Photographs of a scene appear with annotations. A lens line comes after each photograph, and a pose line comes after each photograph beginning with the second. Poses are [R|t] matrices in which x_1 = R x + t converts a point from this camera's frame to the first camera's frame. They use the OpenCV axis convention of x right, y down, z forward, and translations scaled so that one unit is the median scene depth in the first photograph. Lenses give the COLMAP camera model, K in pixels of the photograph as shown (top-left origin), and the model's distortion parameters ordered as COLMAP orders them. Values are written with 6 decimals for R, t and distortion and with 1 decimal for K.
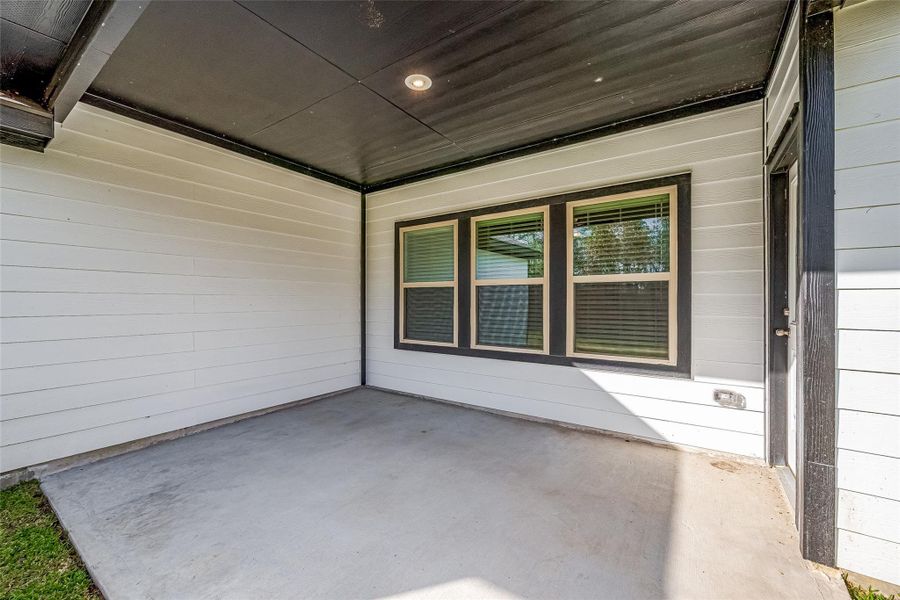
lens RADIAL K [[356.9, 0, 453.5], [0, 356.9, 299.0], [0, 0, 1]] dist [0.001061, -0.000337]
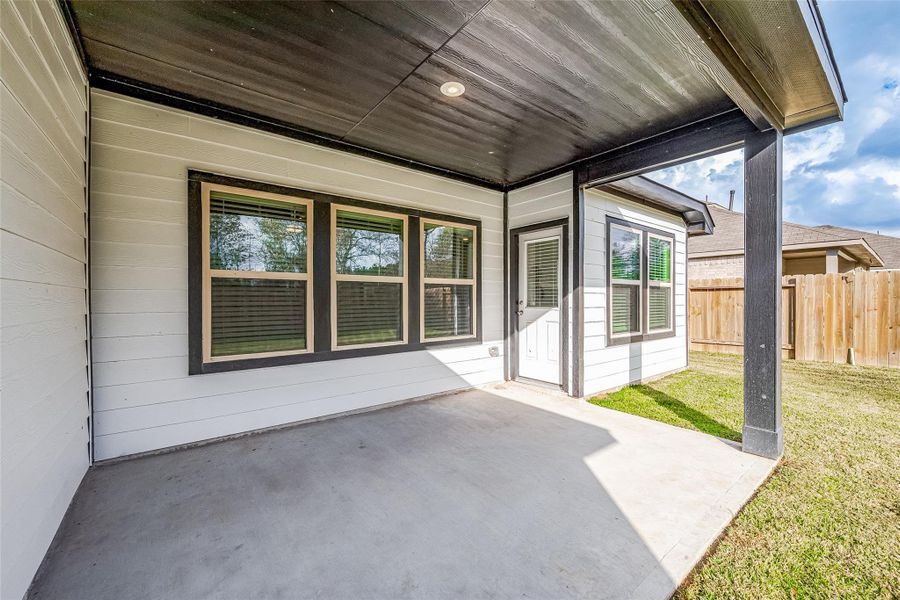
lens RADIAL K [[356.9, 0, 465.9], [0, 356.9, 301.1], [0, 0, 1]] dist [0.001061, -0.000337]
pose [[0.298769, -0.004756, 0.954314, -0.785102], [0.000320, 0.999988, 0.004883, 0.010704], [-0.954325, -0.001153, 0.298767, 0.467900]]
